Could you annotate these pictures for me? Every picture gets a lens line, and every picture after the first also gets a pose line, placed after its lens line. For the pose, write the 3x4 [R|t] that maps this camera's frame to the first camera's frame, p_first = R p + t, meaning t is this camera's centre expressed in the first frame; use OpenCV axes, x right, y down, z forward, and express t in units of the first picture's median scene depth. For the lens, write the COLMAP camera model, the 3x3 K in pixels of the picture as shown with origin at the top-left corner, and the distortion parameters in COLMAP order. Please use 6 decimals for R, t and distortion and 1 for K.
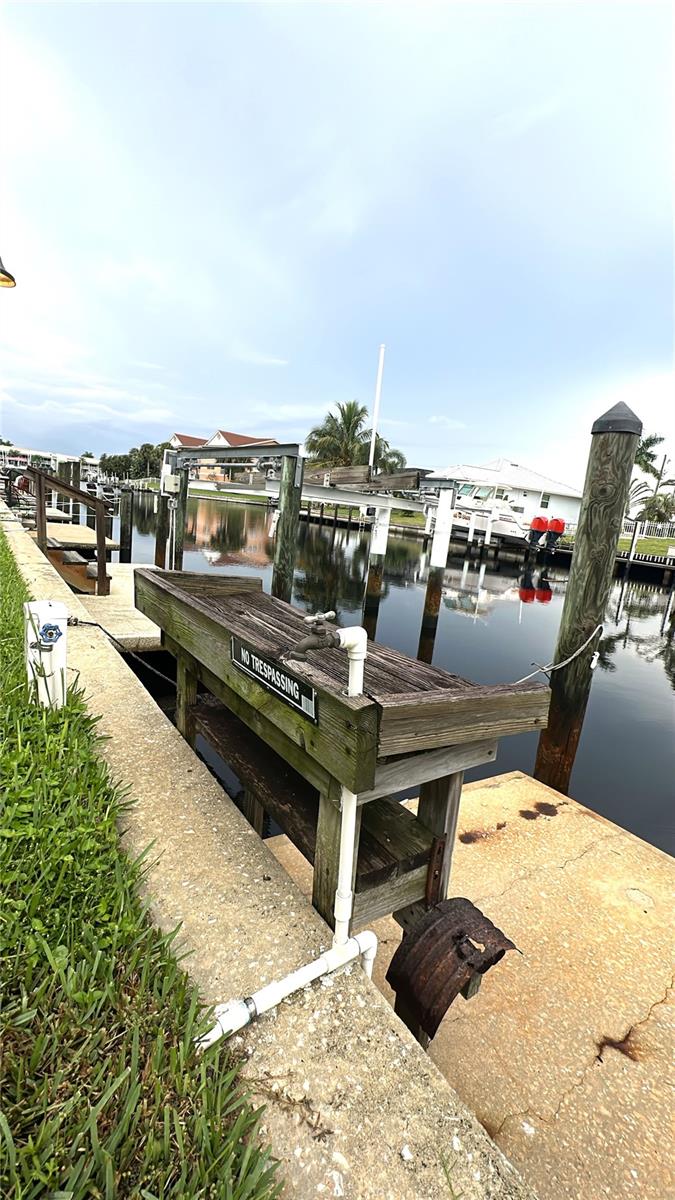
lens RADIAL K [[526.3, 0, 337.5], [0, 526.3, 600.0], [0, 0, 1]] dist [-0.002357, -0.000066]
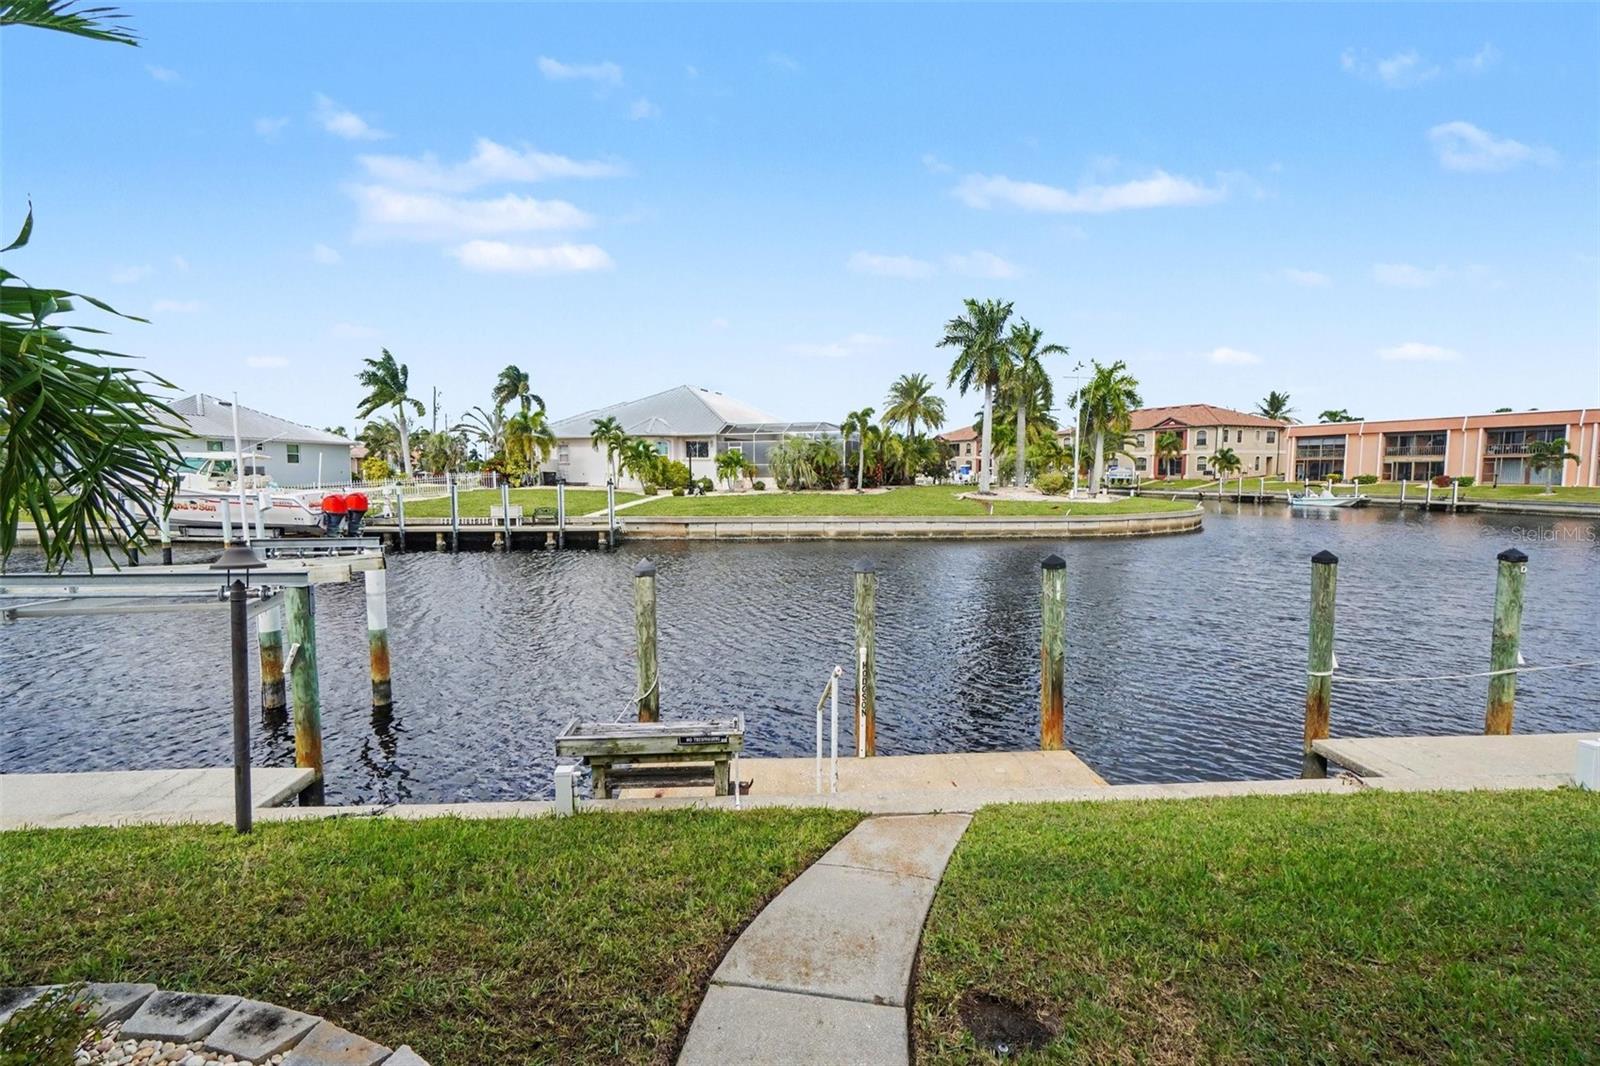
lens RADIAL K [[683.0, 0, 787.8], [0, 683.0, 527.9], [0, 0, 1]] dist [-0.000348, 0.000031]
pose [[0.507404, -0.183265, 0.841995, -0.073769], [0.209746, 0.974002, 0.085600, -0.032887], [-0.835792, 0.133172, 0.532651, -0.046790]]
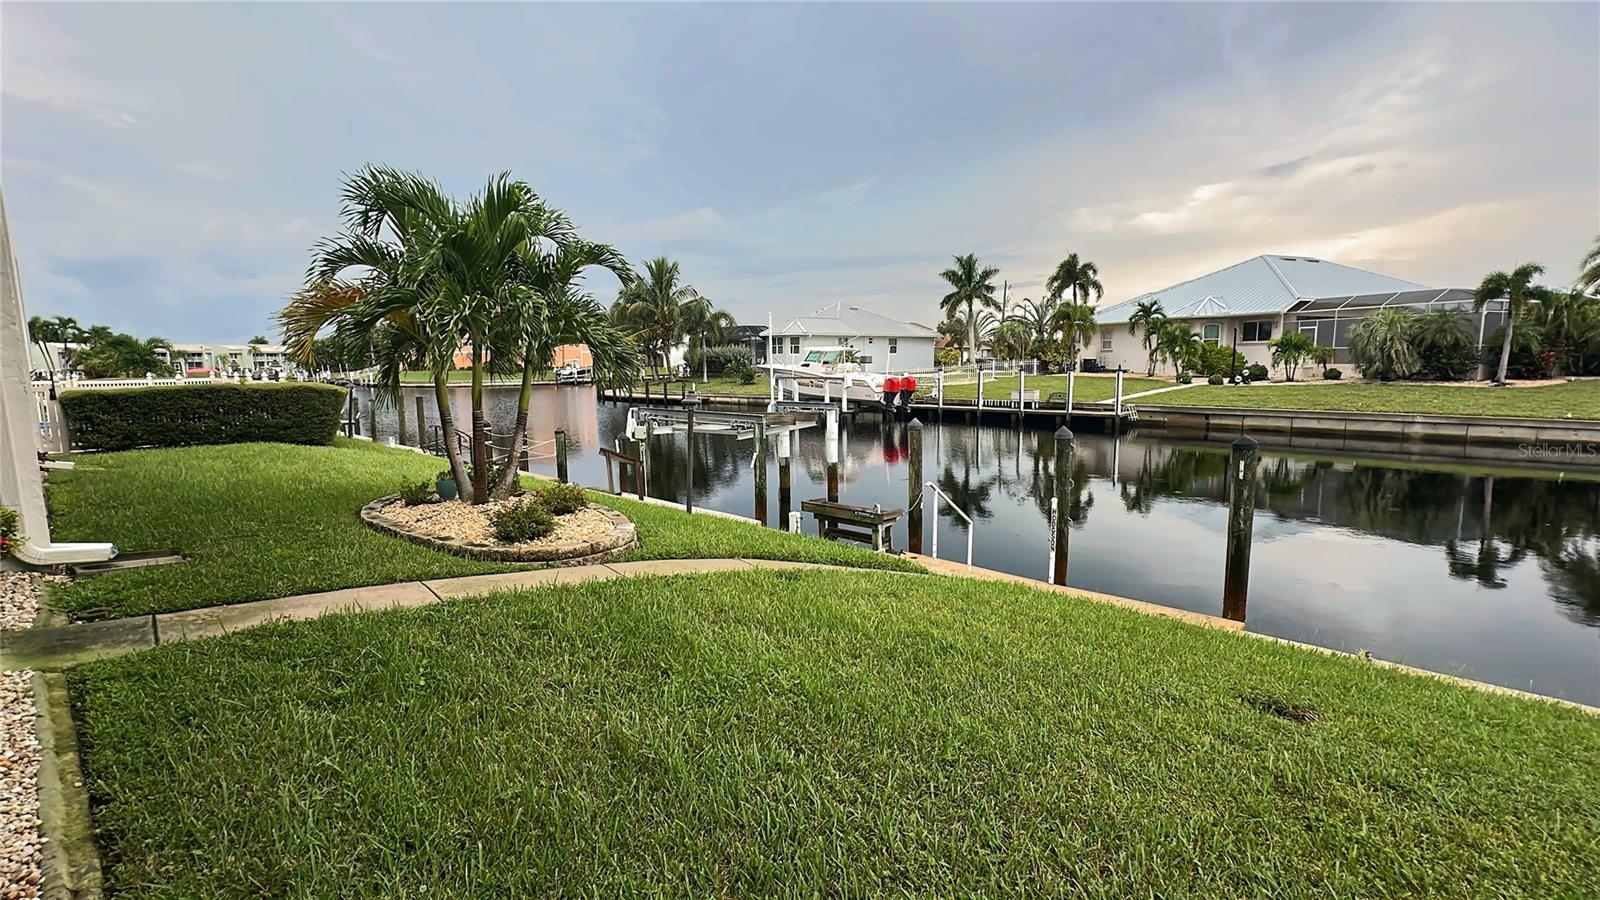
lens RADIAL K [[701.7, 0, 794.3], [0, 701.7, 447.0], [0, 0, 1]] dist [-0.002357, -0.000066]
pose [[0.966359, -0.148600, 0.209925, -0.054550], [0.157725, 0.987105, -0.027319, -0.011837], [-0.203159, 0.059511, 0.977336, -0.152742]]
